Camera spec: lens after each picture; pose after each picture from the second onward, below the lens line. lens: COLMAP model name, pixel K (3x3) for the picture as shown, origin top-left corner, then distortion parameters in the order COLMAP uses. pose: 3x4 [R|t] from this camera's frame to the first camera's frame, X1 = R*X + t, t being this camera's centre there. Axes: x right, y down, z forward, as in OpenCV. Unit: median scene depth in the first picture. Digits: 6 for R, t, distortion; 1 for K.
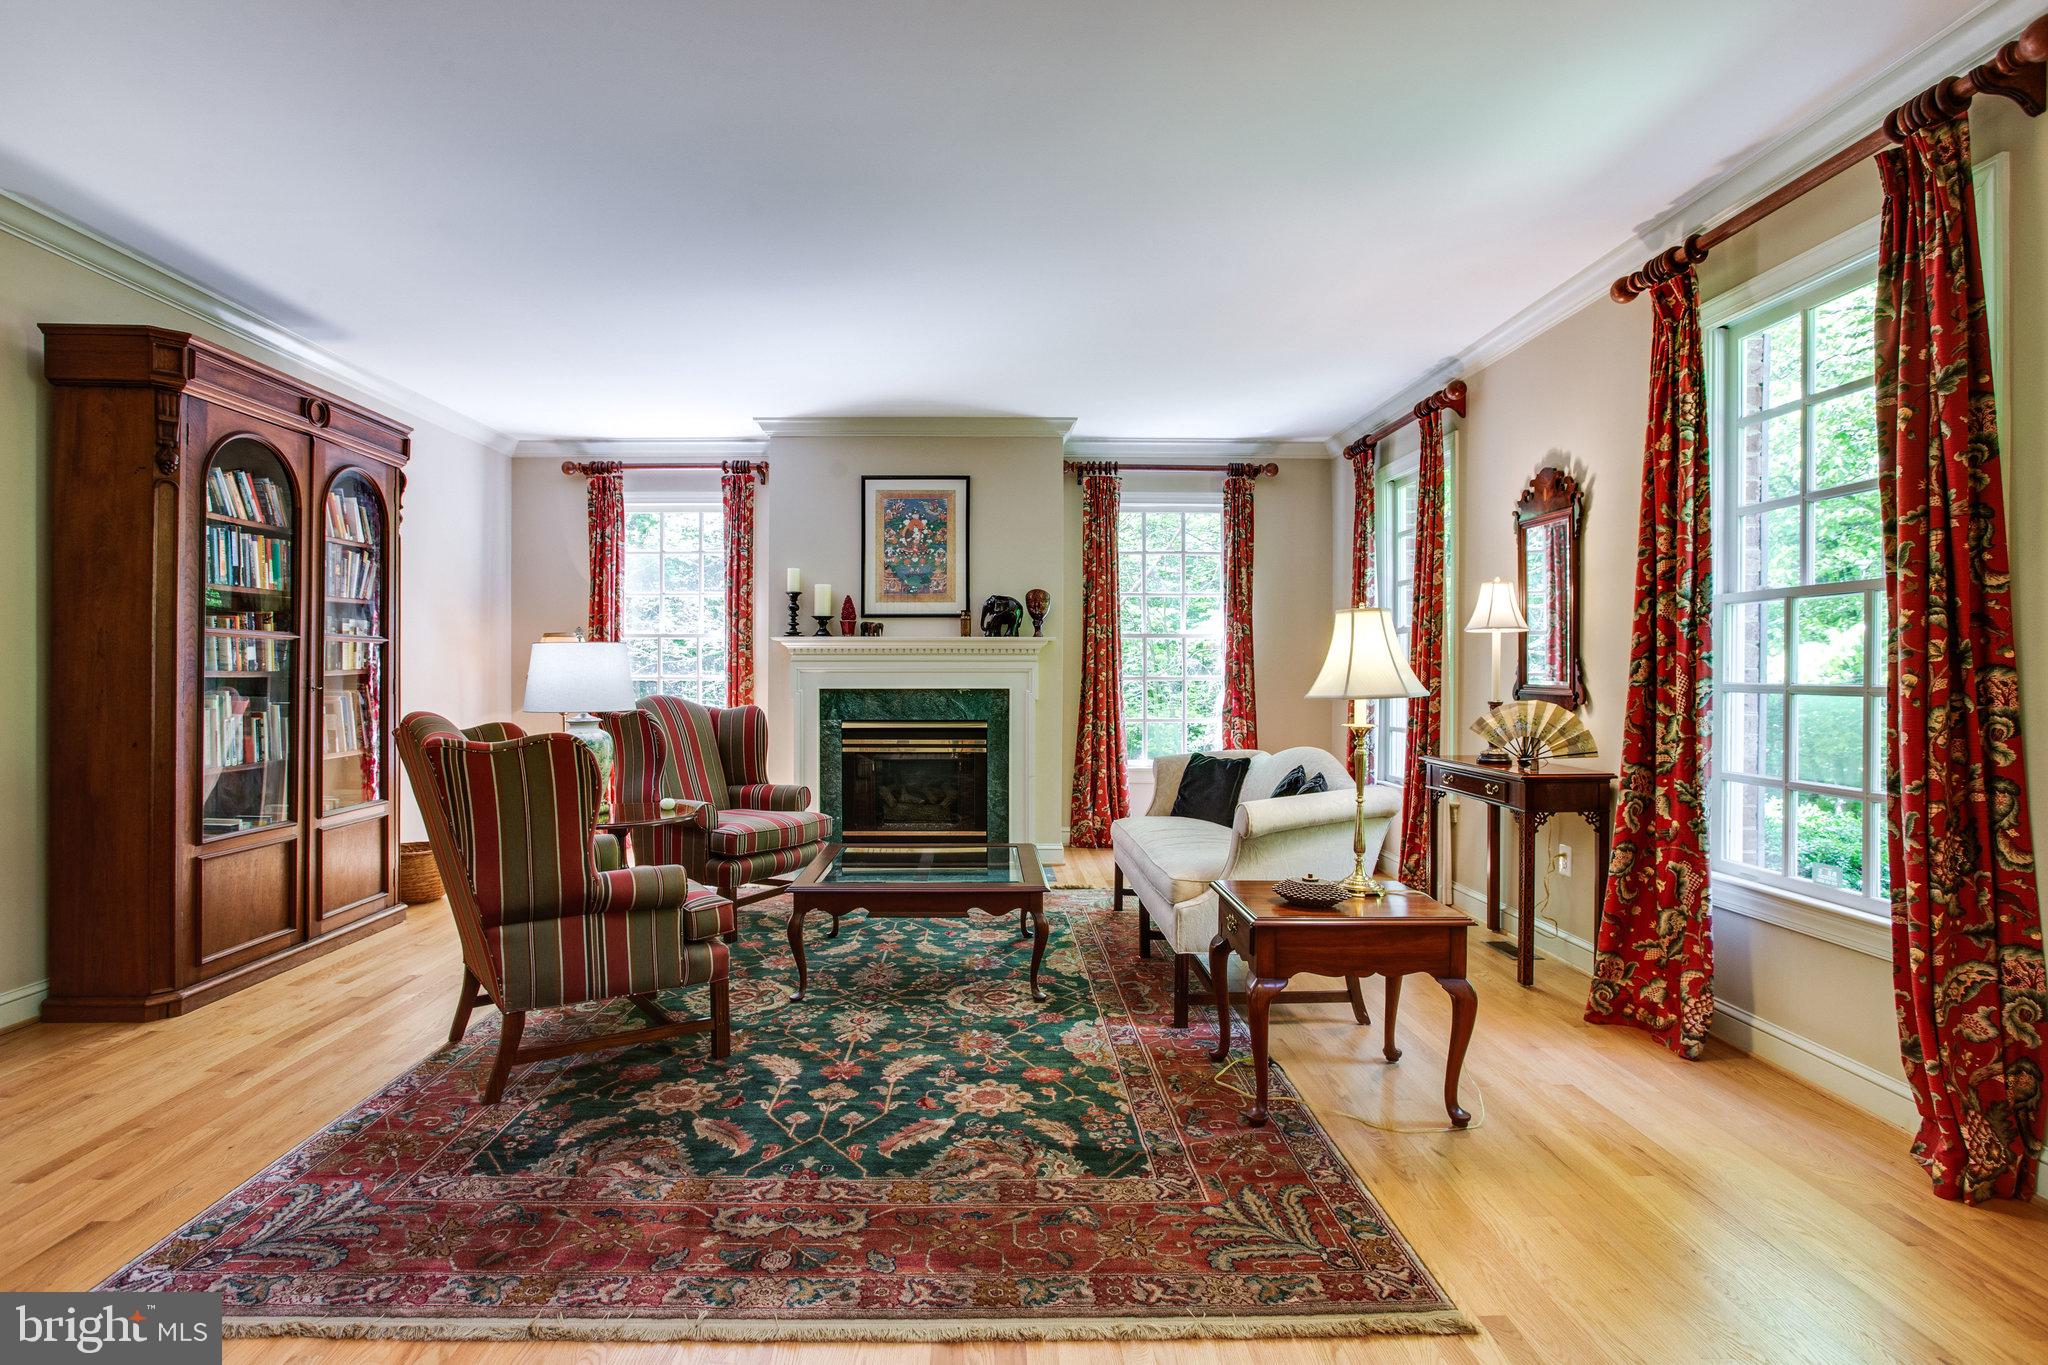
lens RADIAL K [[1020.6, 0, 1048.7], [0, 1020.6, 677.5], [0, 0, 1]] dist [-0.001944, 0.000105]
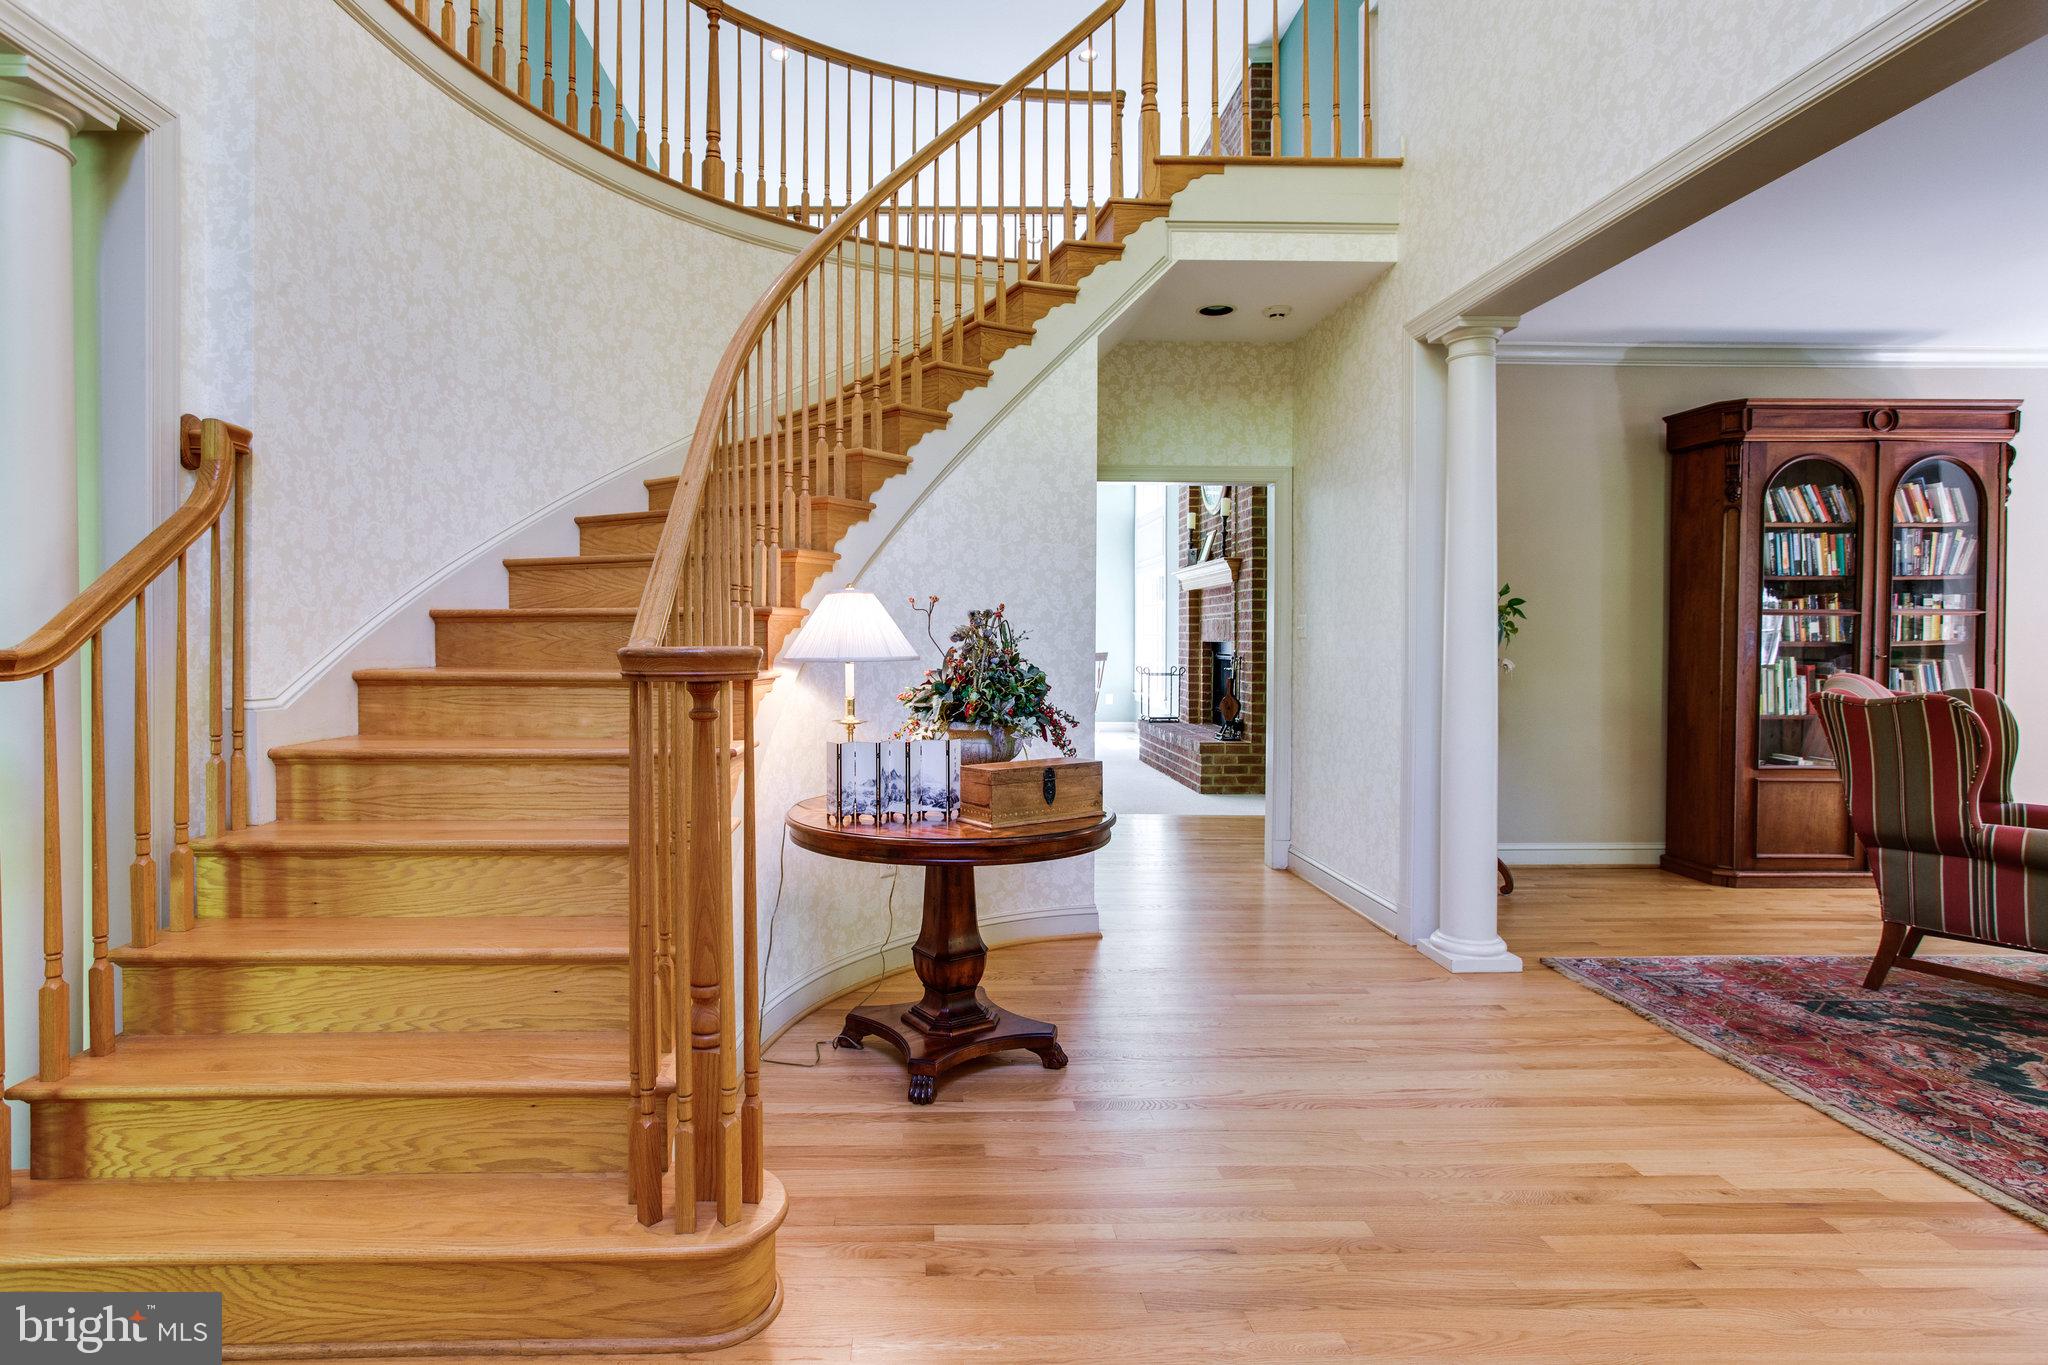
lens RADIAL K [[1020.6, 0, 1048.7], [0, 1020.6, 677.5], [0, 0, 1]] dist [-0.001944, 0.000105]
pose [[0.121571, 0.033812, -0.992007, 0.286214], [-0.007785, 0.999421, 0.033110, 0.002972], [0.992552, 0.003697, 0.121764, -0.074971]]
